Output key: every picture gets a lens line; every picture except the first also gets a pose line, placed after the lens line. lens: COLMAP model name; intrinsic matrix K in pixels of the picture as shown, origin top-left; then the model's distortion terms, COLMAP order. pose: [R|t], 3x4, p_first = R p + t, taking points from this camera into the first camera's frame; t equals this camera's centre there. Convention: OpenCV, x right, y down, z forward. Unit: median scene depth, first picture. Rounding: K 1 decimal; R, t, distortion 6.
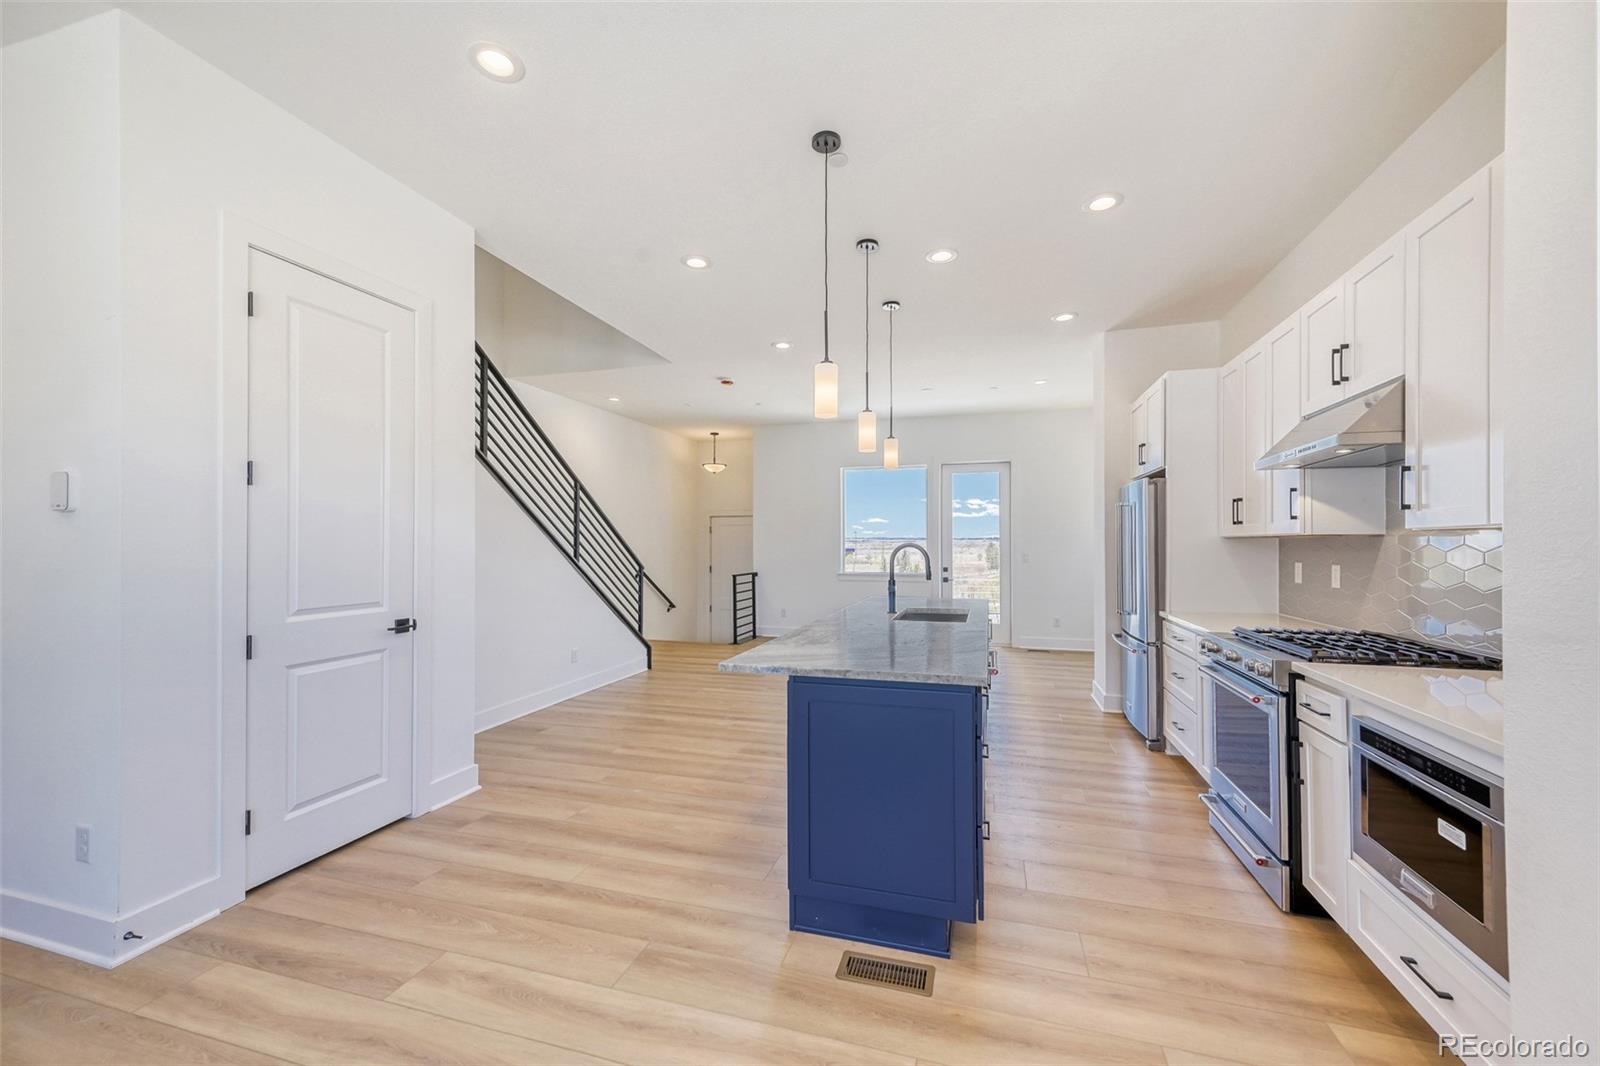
lens RADIAL K [[634.8, 0, 800.4], [0, 634.8, 540.5], [0, 0, 1]] dist [0.009429, -0.000062]
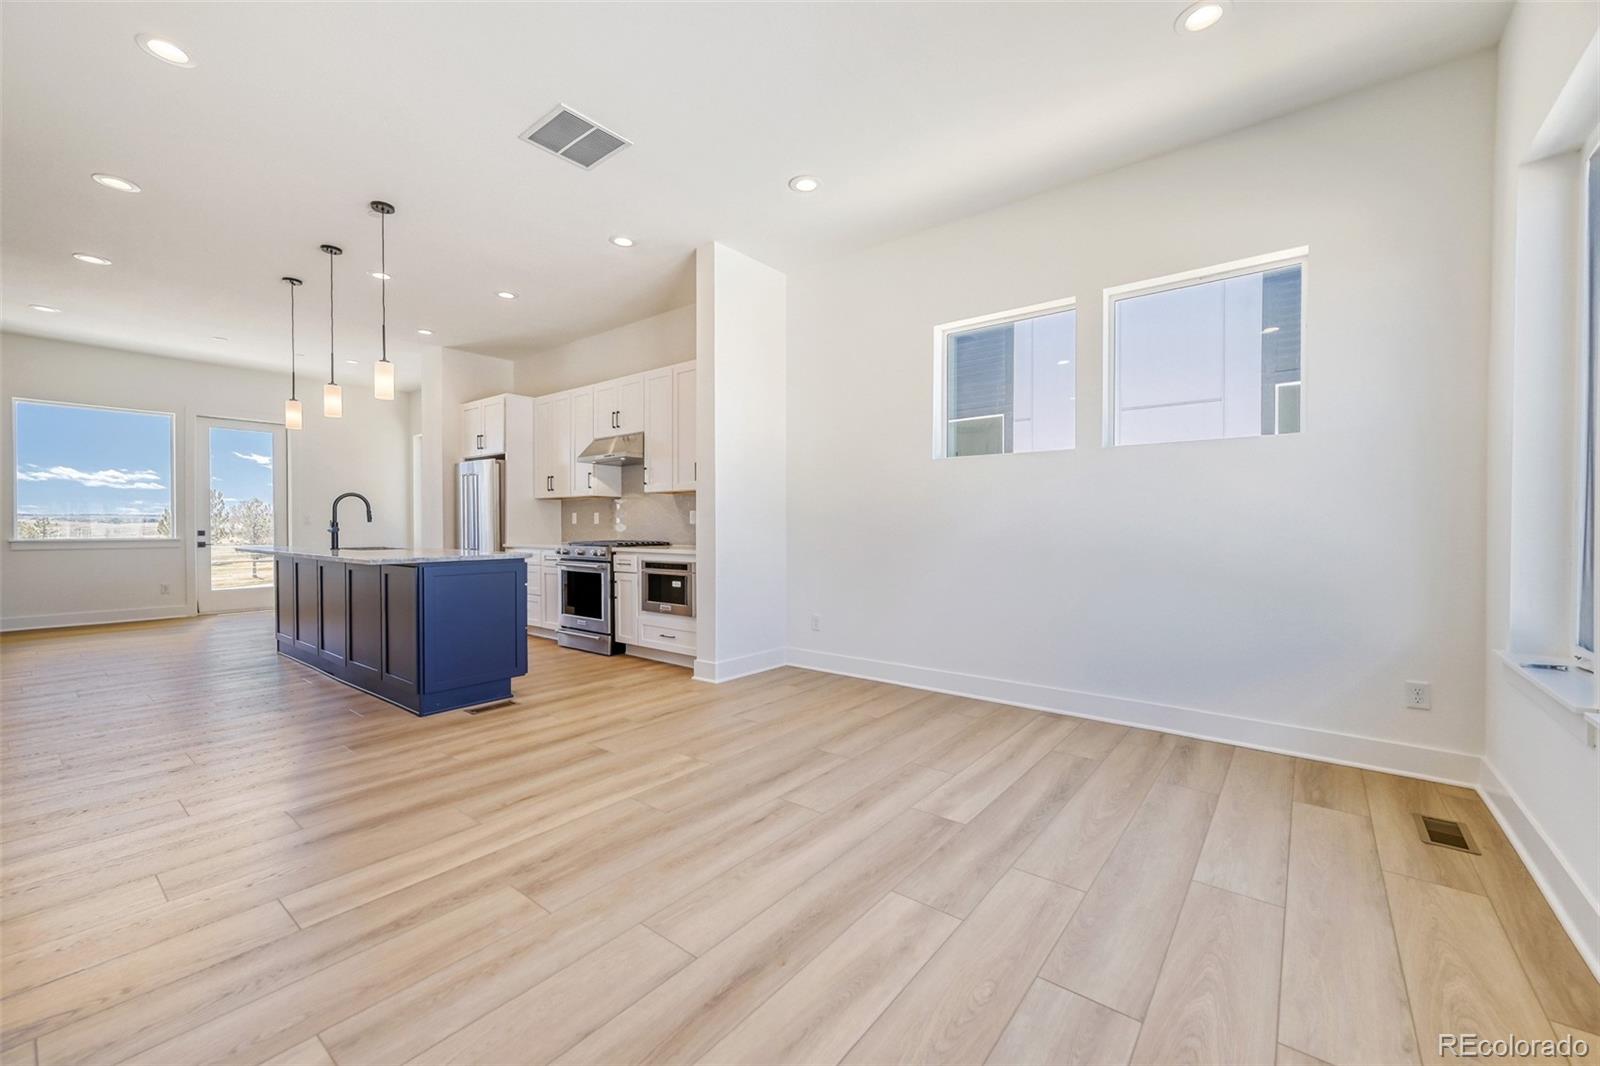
lens RADIAL K [[634.8, 0, 800.4], [0, 634.8, 540.5], [0, 0, 1]] dist [0.009429, -0.000062]
pose [[0.373182, -0.022487, 0.927486, -0.731080], [-0.006456, 0.999619, 0.026833, 0.063561], [-0.927736, -0.016001, 0.372895, -0.326295]]
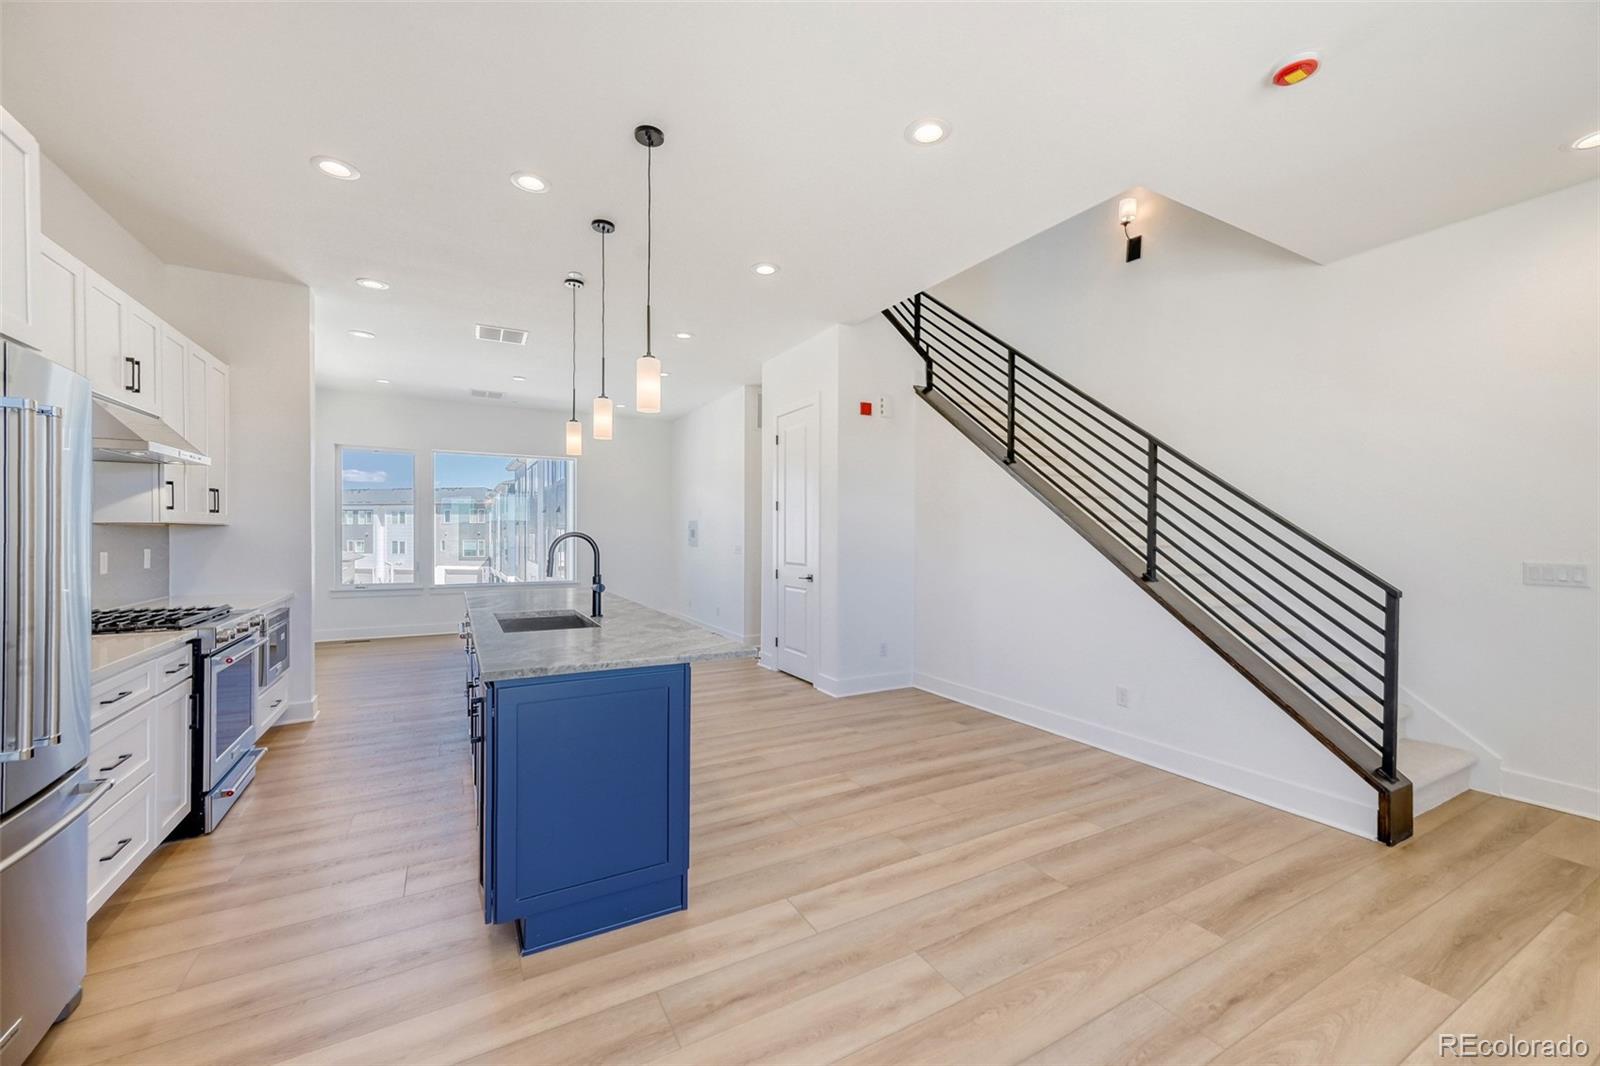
lens RADIAL K [[634.8, 0, 800.4], [0, 634.8, 540.5], [0, 0, 1]] dist [0.009429, -0.000062]
pose [[-0.704917, 0.004131, -0.709278, 0.593553], [-0.000028, 0.999983, 0.005852, 0.010967], [0.709290, 0.004145, -0.704905, 1.930338]]
